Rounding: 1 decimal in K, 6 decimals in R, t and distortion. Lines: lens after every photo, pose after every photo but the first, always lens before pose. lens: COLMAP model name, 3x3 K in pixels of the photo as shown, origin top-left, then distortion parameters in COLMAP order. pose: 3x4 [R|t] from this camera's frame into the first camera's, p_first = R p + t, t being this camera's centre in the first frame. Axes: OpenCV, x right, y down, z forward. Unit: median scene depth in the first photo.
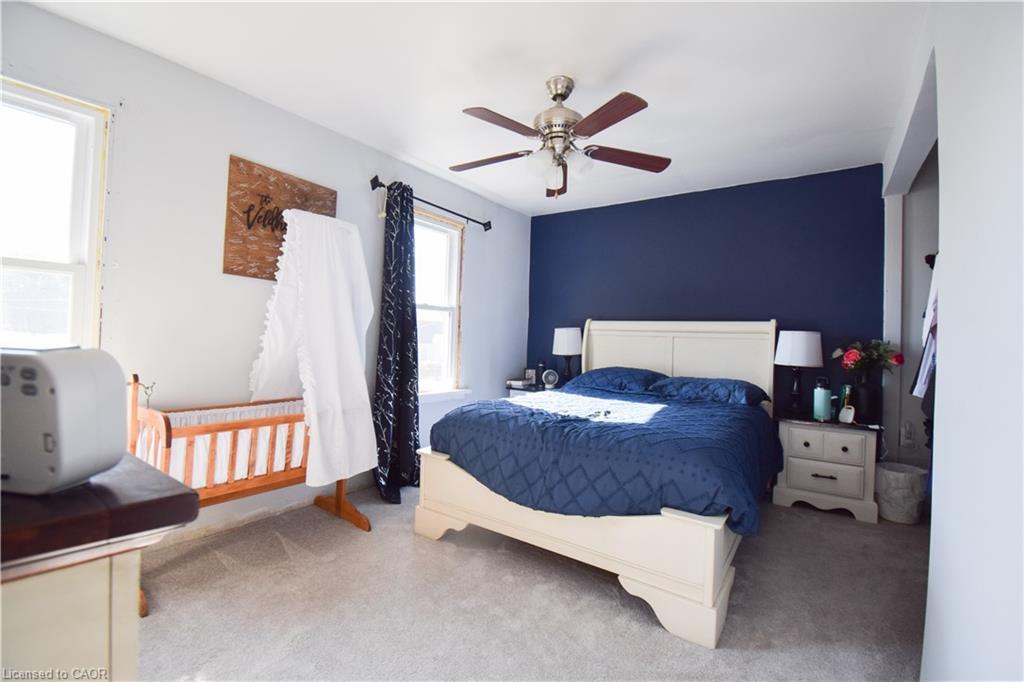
lens RADIAL K [[450.5, 0, 507.6], [0, 450.5, 336.6], [0, 0, 1]] dist [0.016823, -0.023030]
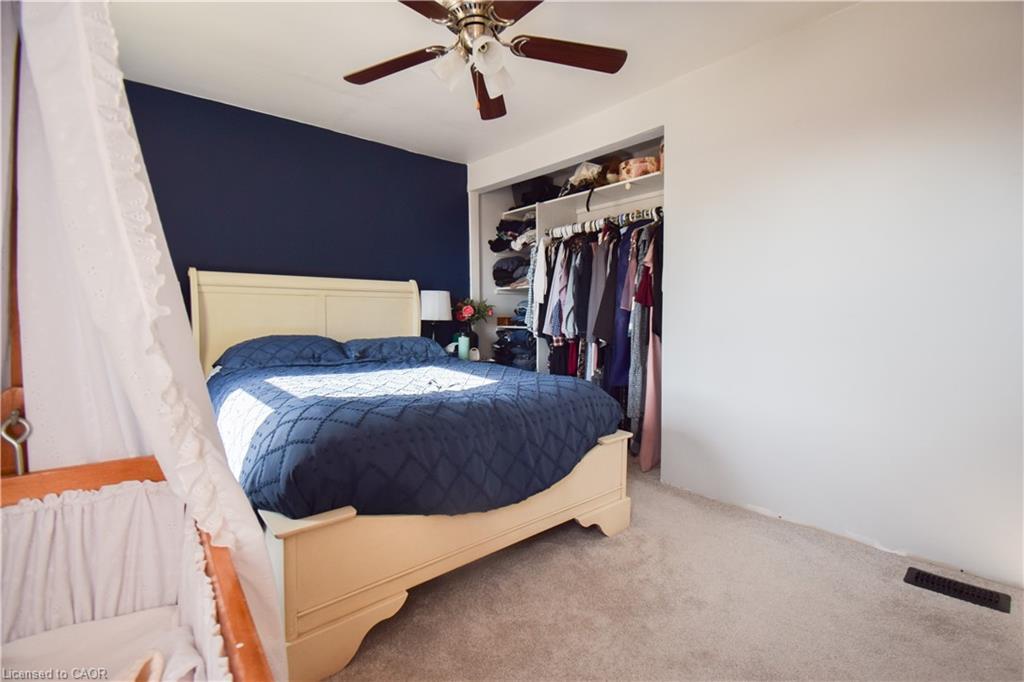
lens RADIAL K [[450.5, 0, 507.6], [0, 450.5, 336.6], [0, 0, 1]] dist [0.016823, -0.023030]
pose [[0.255007, -0.079802, 0.963641, -0.465356], [0.005861, 0.996698, 0.080989, 0.013125], [-0.966921, -0.015005, 0.254632, 0.533133]]
